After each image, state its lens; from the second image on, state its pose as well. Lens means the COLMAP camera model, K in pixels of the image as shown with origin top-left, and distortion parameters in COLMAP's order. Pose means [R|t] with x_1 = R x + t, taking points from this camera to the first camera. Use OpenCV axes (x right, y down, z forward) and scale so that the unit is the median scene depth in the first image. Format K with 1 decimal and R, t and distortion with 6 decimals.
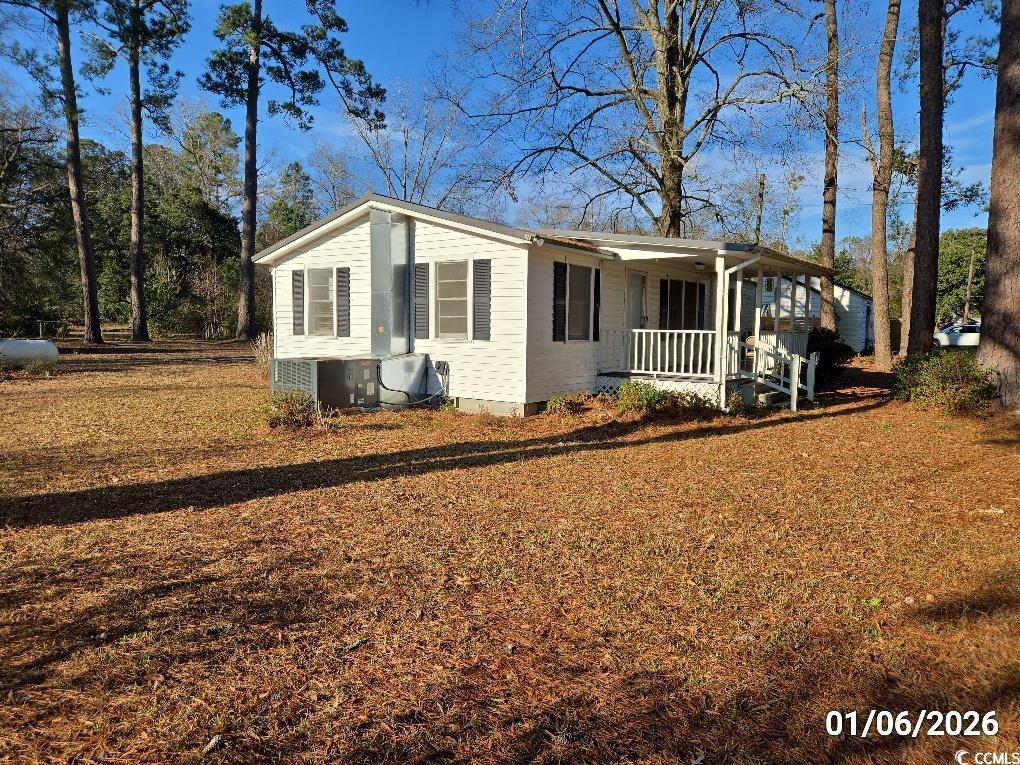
lens RADIAL K [[683.6, 0, 511.2], [0, 683.6, 382.5], [0, 0, 1]] dist [0.046489, -0.011572]
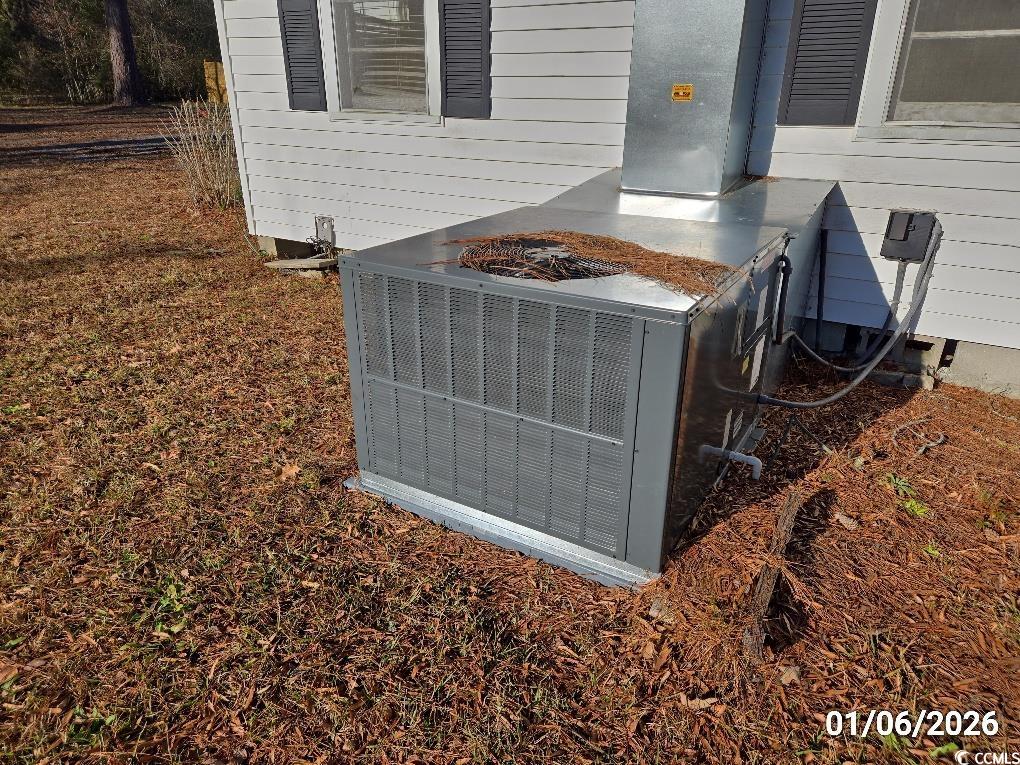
lens RADIAL K [[683.6, 0, 510.1], [0, 683.6, 382.4], [0, 0, 1]] dist [0.046489, -0.011572]
pose [[0.994351, -0.041248, 0.097799, -0.249599], [0.008232, 0.948596, 0.316382, -0.048108], [-0.105822, -0.313790, 0.943577, 0.611951]]
